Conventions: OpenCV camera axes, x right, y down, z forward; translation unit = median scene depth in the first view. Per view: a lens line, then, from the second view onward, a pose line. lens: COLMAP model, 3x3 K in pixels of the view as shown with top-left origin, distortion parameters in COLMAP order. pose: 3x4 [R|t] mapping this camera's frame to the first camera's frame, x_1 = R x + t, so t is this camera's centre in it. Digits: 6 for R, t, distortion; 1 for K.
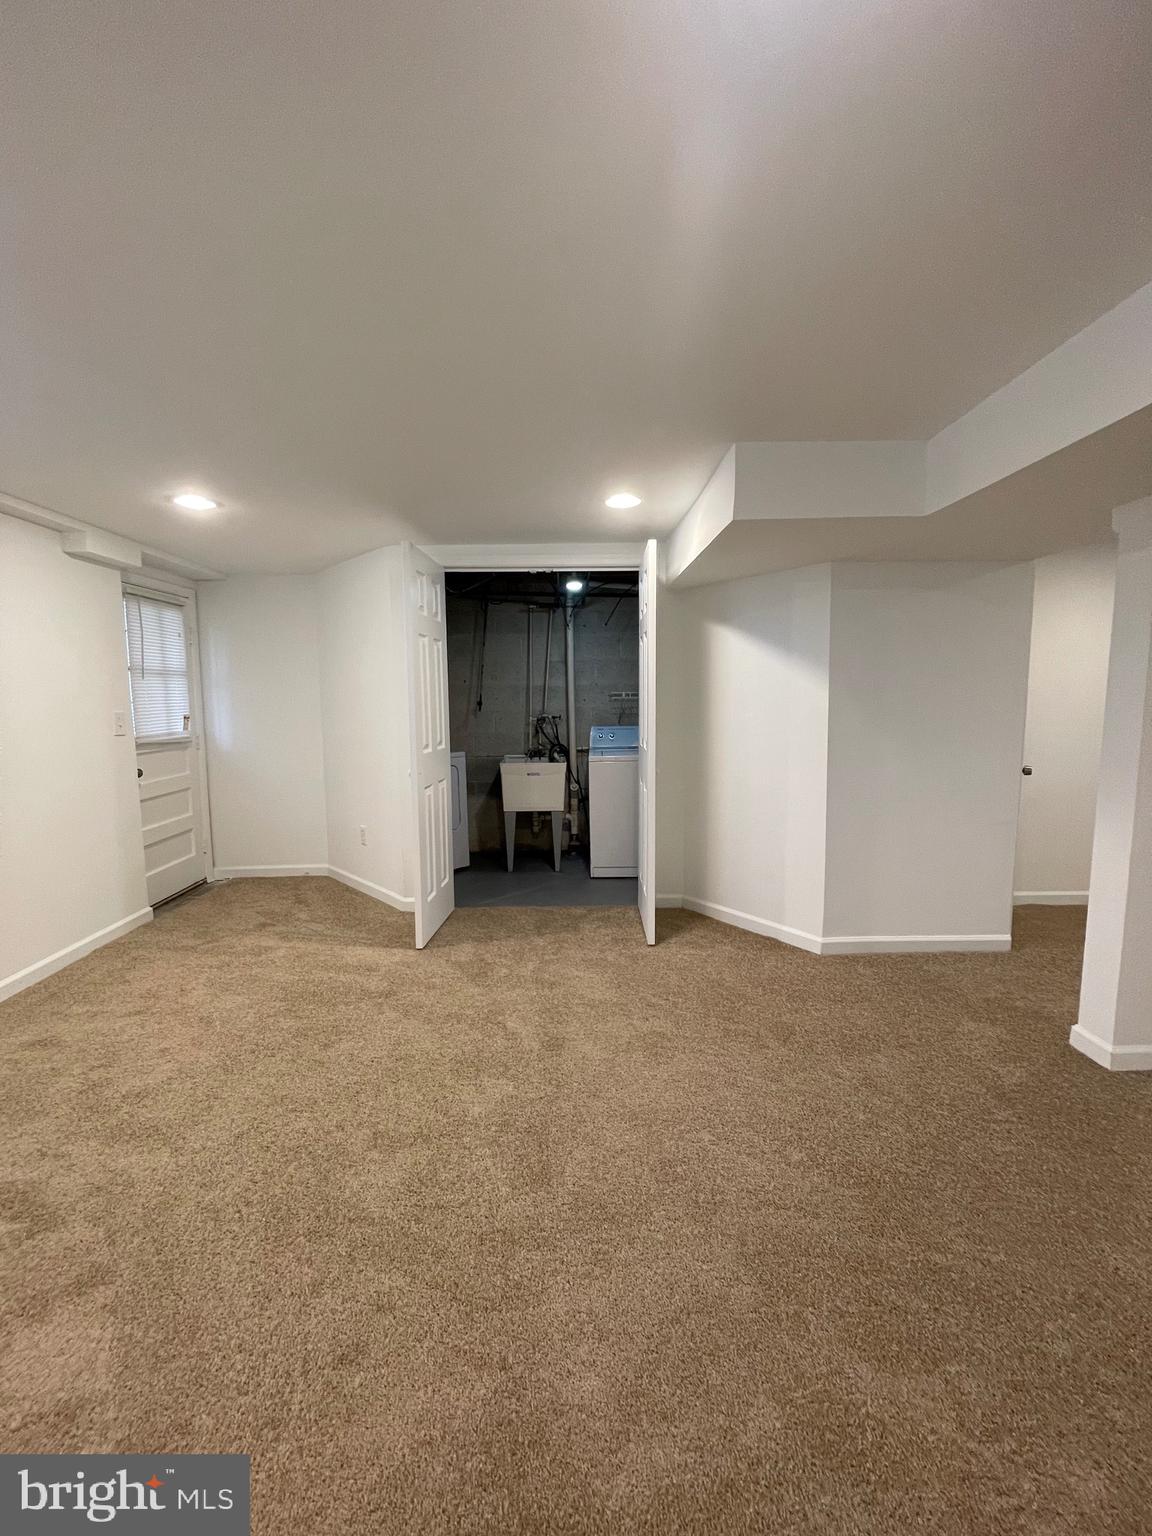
lens RADIAL K [[615.5, 0, 568.3], [0, 615.5, 764.1], [0, 0, 1]] dist [0.001445, -0.001896]
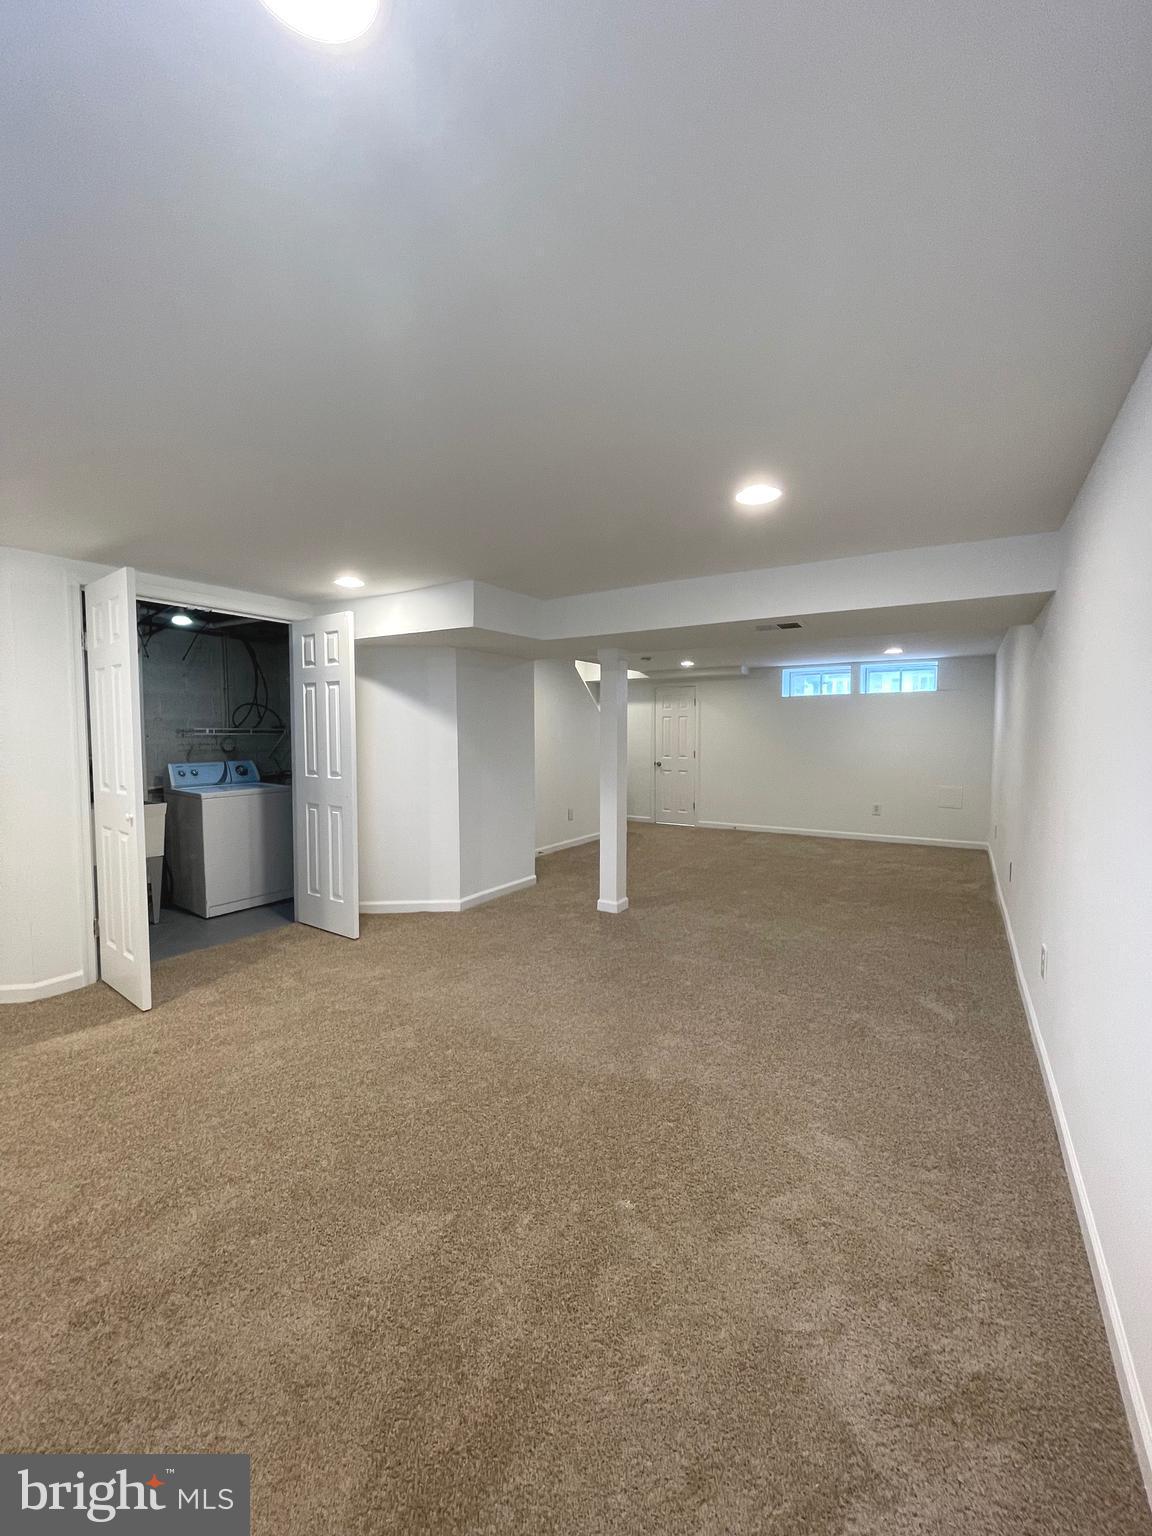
lens RADIAL K [[615.5, 0, 562.5], [0, 615.5, 769.4], [0, 0, 1]] dist [0.001445, -0.001896]
pose [[0.552749, -0.040104, 0.832382, -0.640111], [0.080972, 0.996700, -0.005749, 0.000777], [-0.829404, 0.070578, 0.554173, -0.035166]]
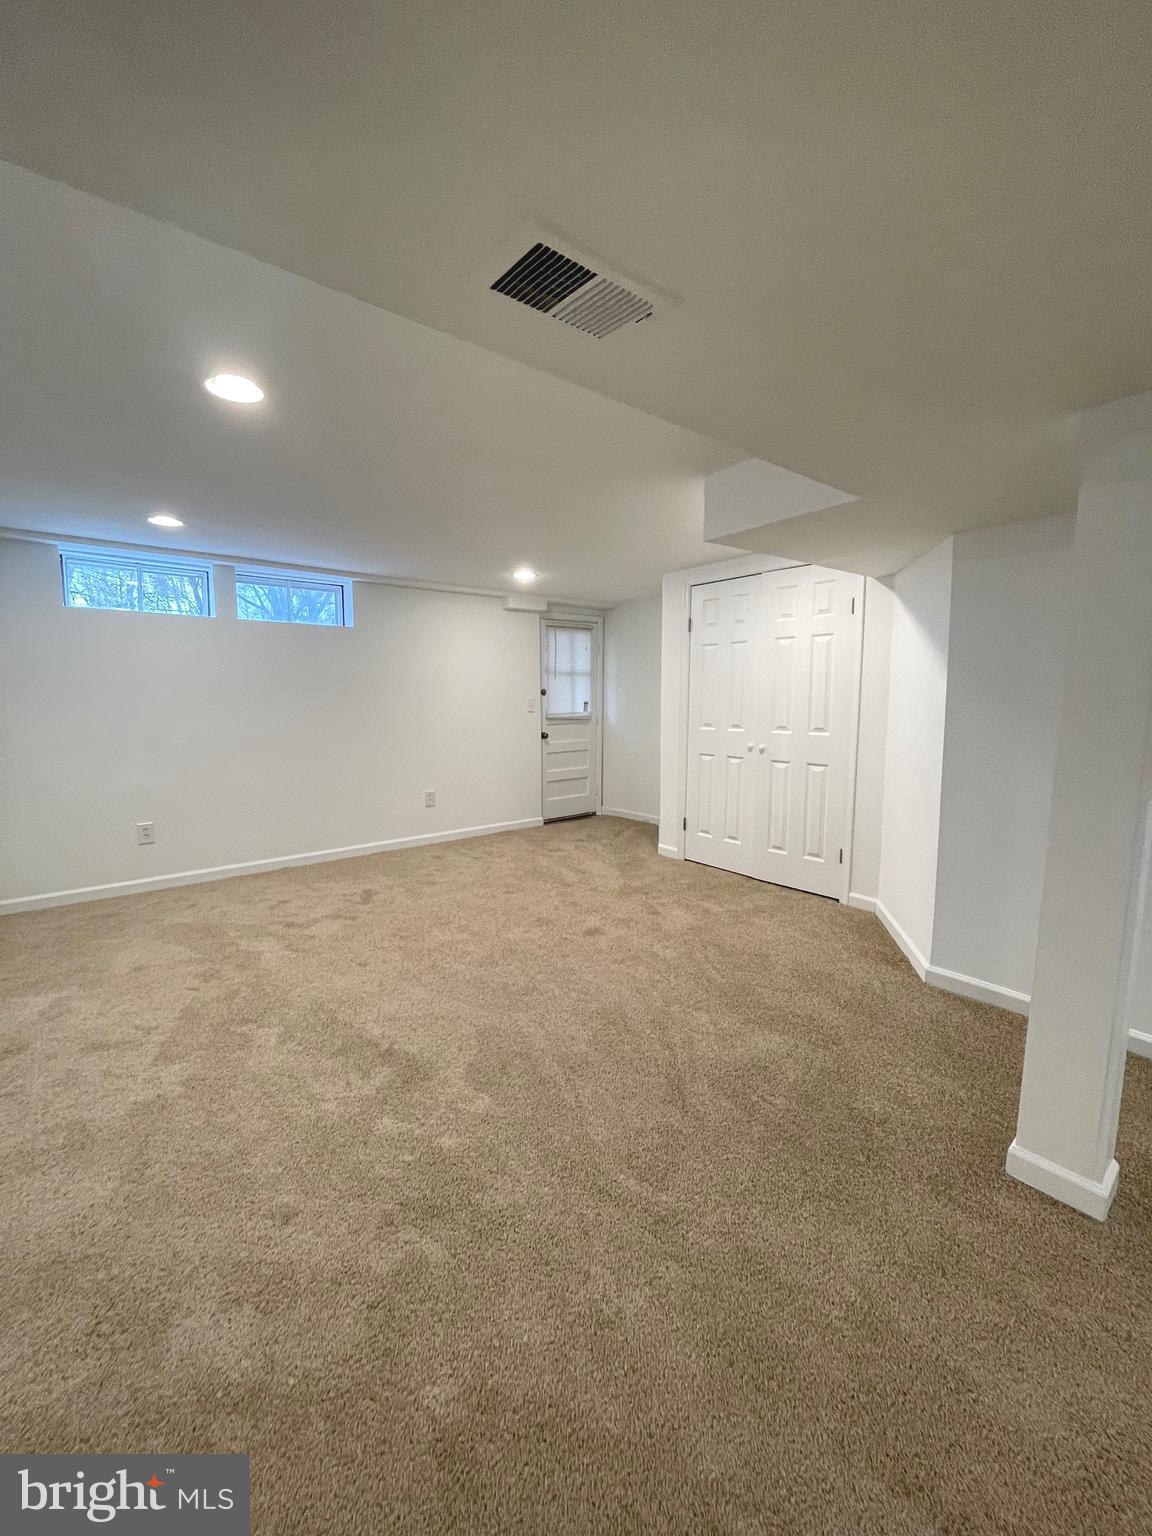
lens RADIAL K [[615.5, 0, 575.5], [0, 615.5, 766.1], [0, 0, 1]] dist [0.001445, -0.001896]
pose [[0.618381, 0.098171, -0.779723, 0.735623], [-0.090260, 0.994473, 0.053626, 0.000109], [0.780678, 0.037217, 0.623825, 0.050776]]
